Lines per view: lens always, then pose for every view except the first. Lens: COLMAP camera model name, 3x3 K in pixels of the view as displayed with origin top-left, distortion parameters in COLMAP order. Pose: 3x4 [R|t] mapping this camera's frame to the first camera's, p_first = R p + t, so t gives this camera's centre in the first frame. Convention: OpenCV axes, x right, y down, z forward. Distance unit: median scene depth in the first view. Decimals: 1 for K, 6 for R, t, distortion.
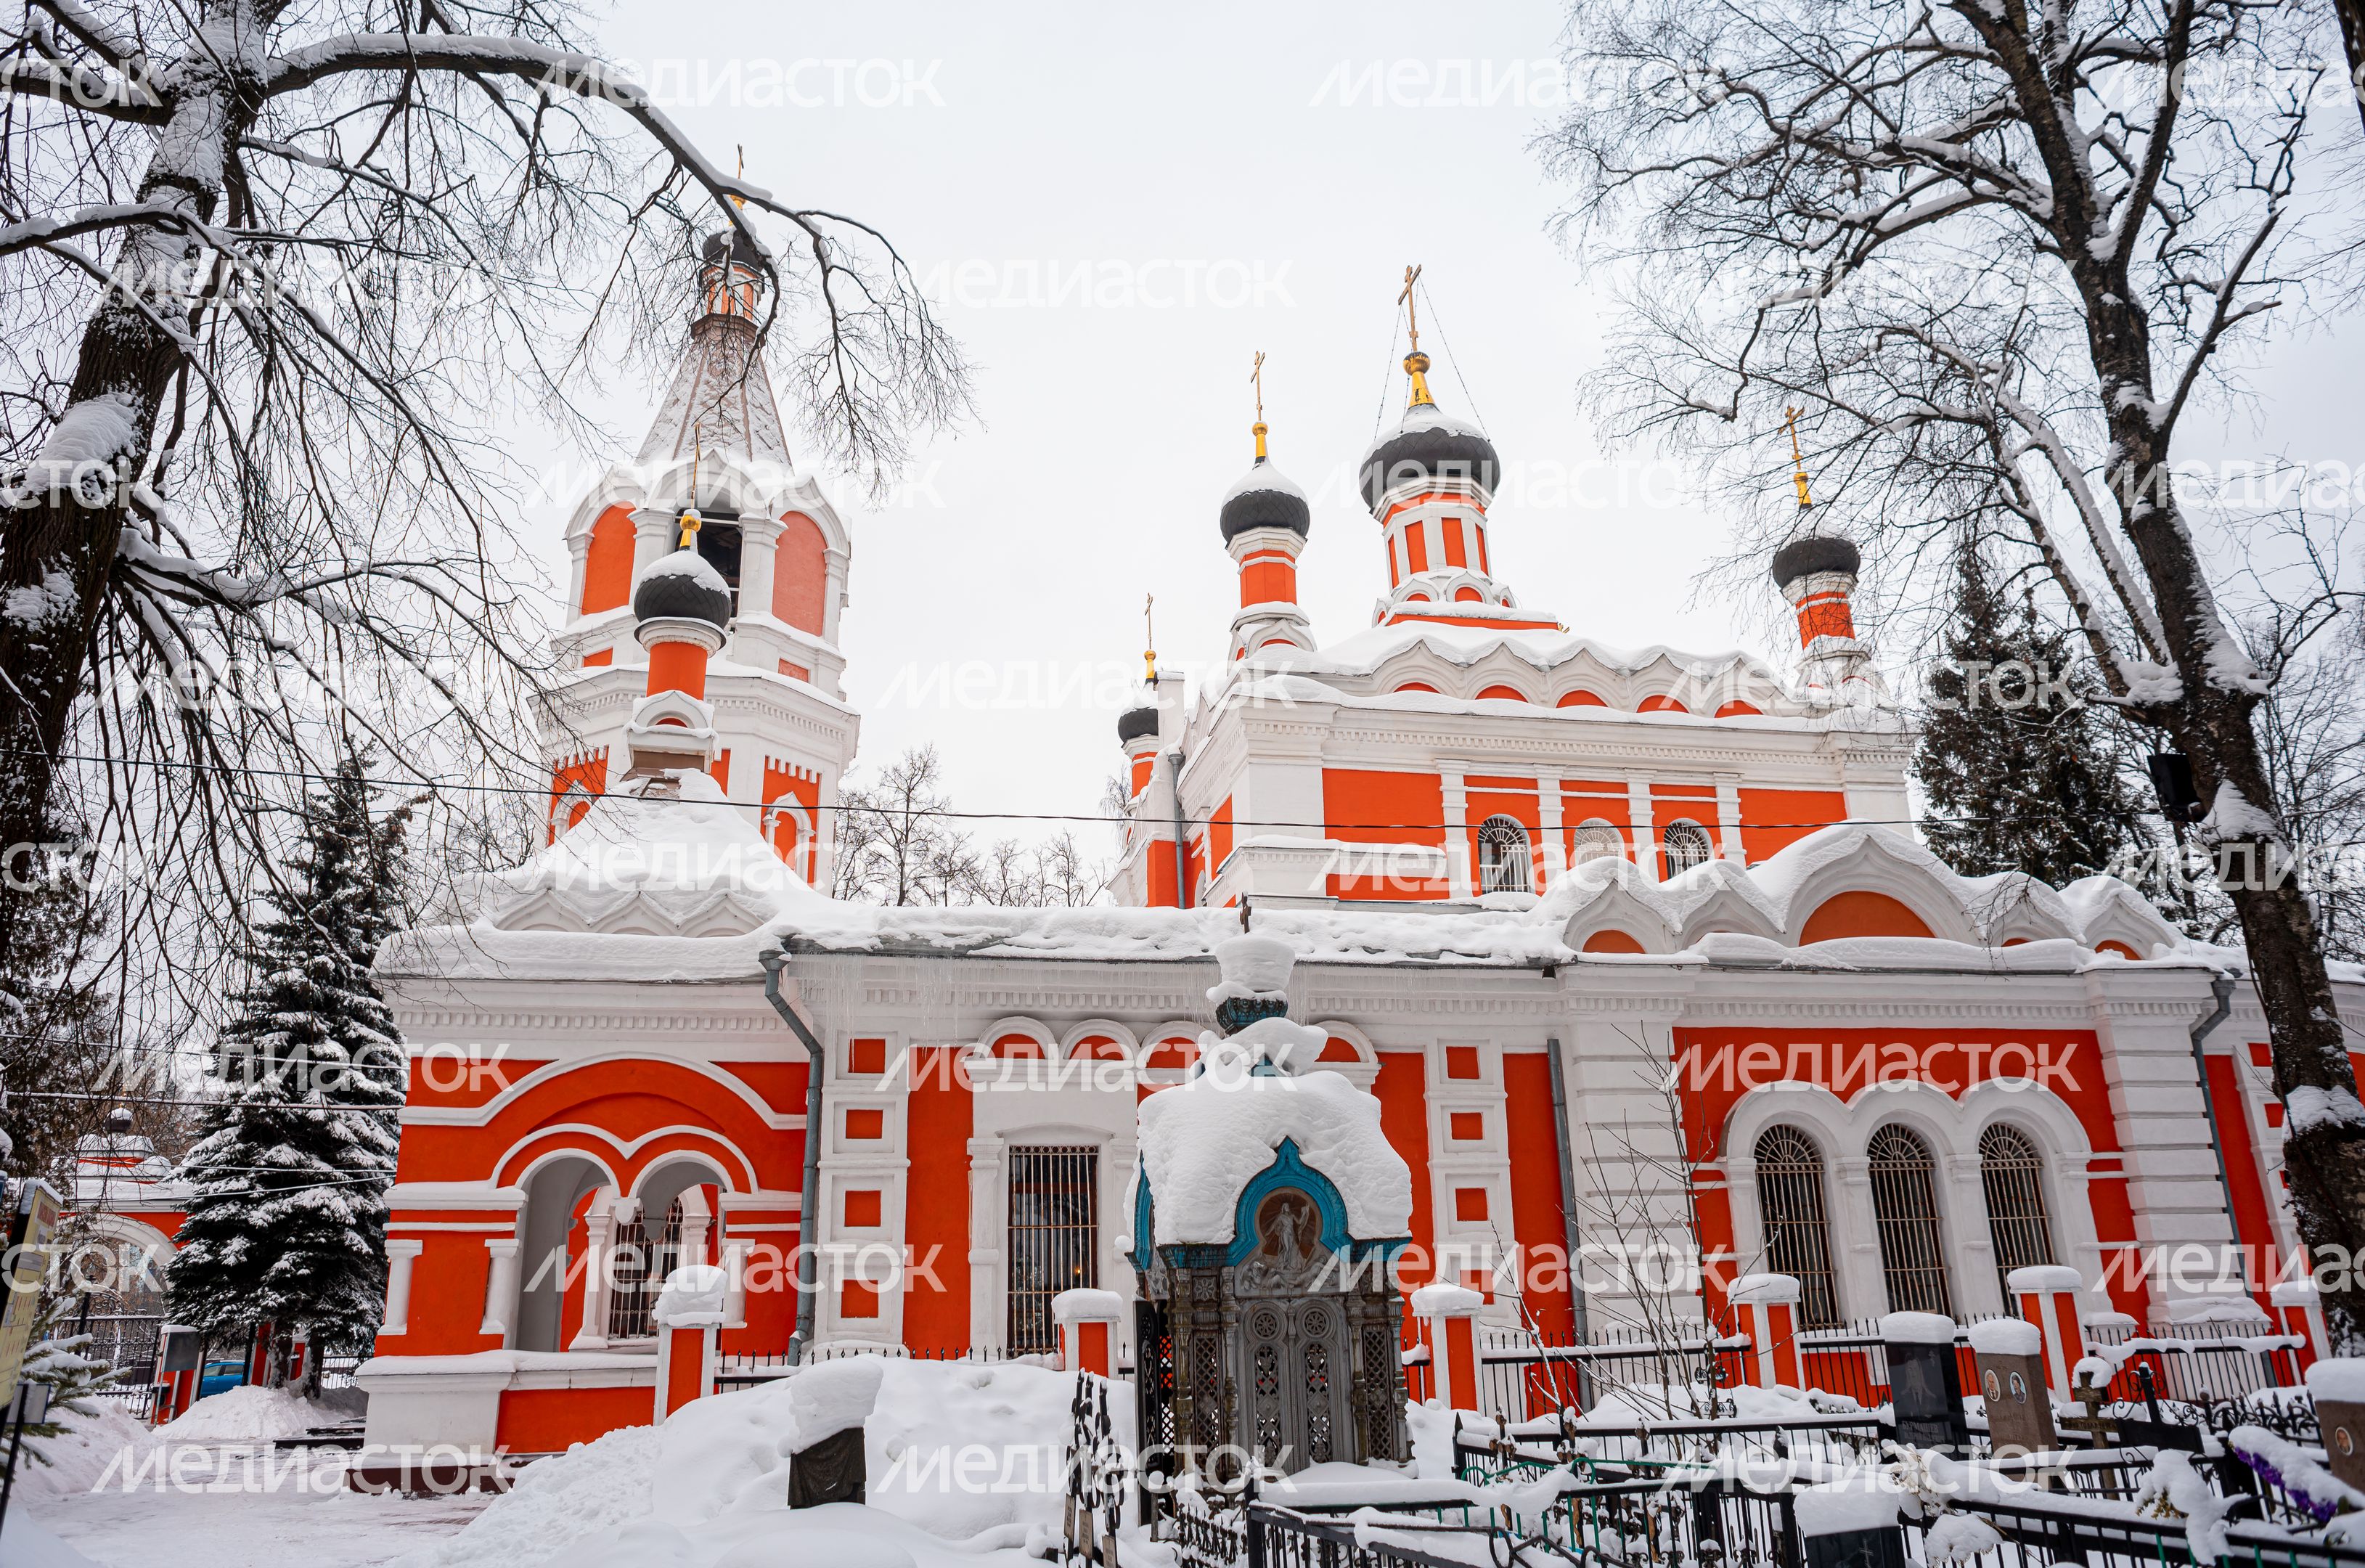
lens RADIAL K [[1587.7, 0, 1176.8], [0, 1587.7, 770.5], [0, 0, 1]] dist [-0.090445, 0.075401]
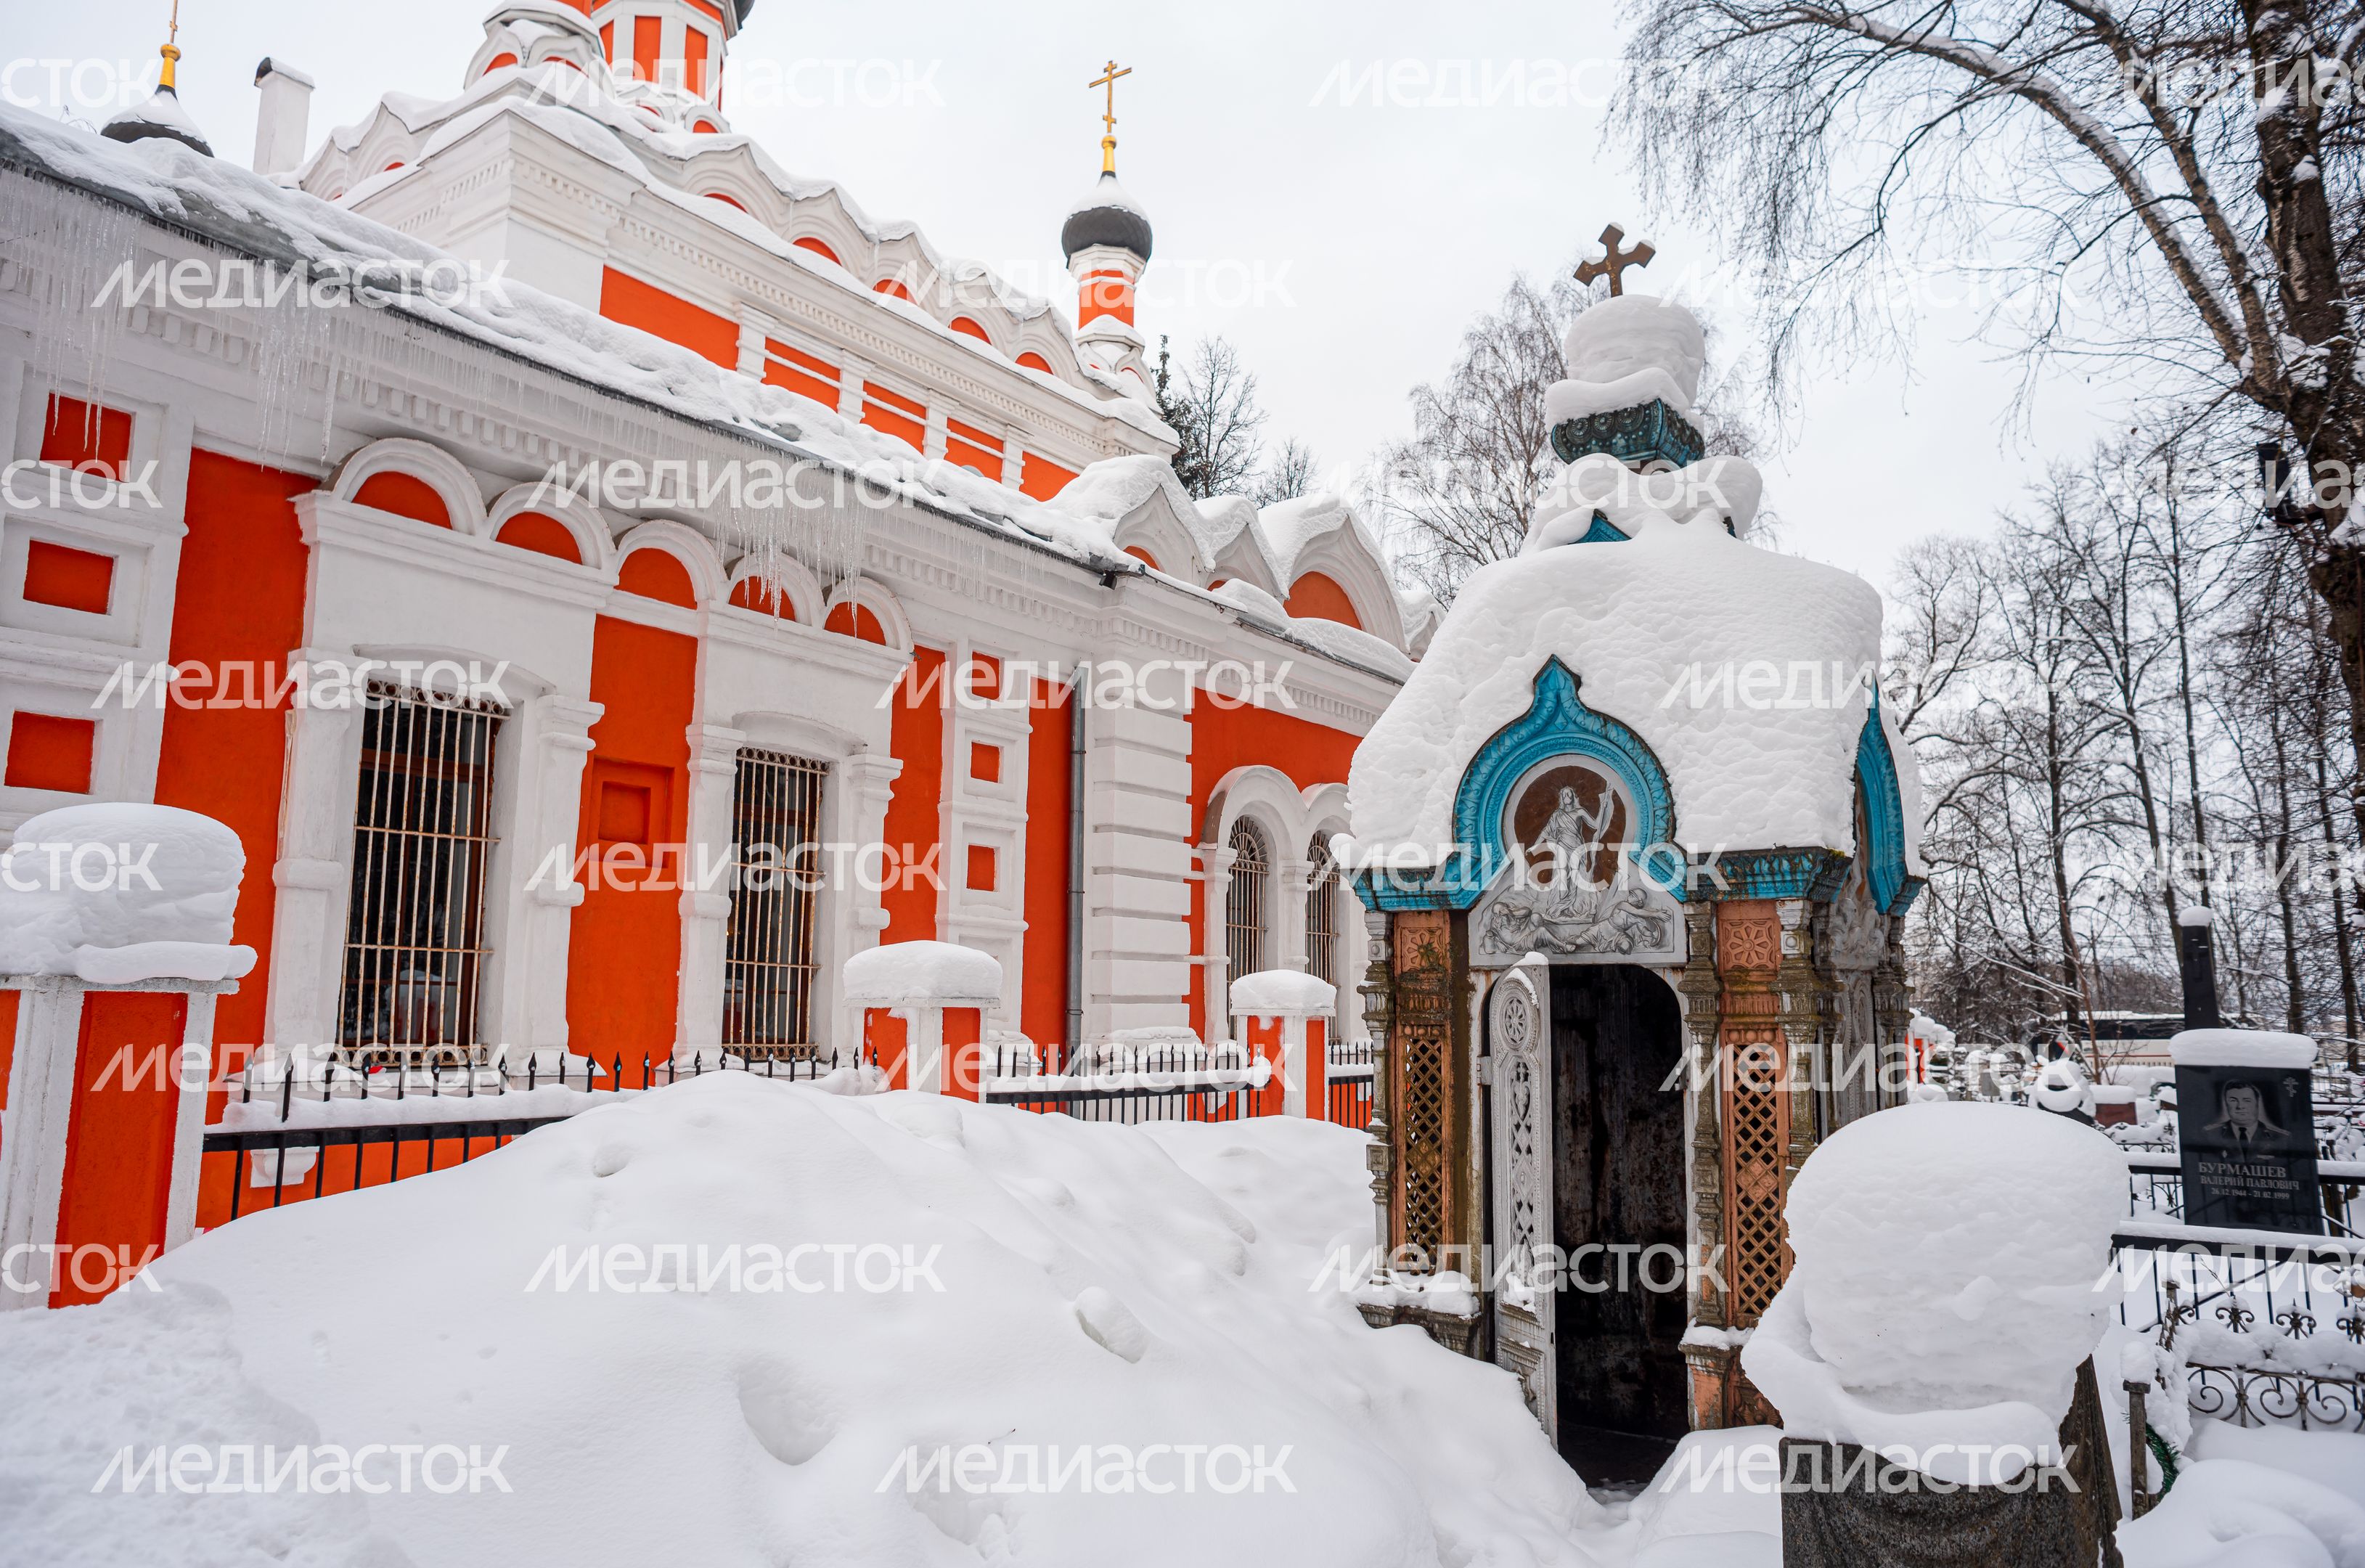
lens RADIAL K [[1587.7, 0, 1176.8], [0, 1587.7, 770.5], [0, 0, 1]] dist [-0.090445, 0.075401]
pose [[0.734101, 0.131296, 0.666226, -0.232557], [-0.245753, 0.965991, 0.080419, 0.148210], [-0.633010, -0.222763, 0.741401, 0.402858]]
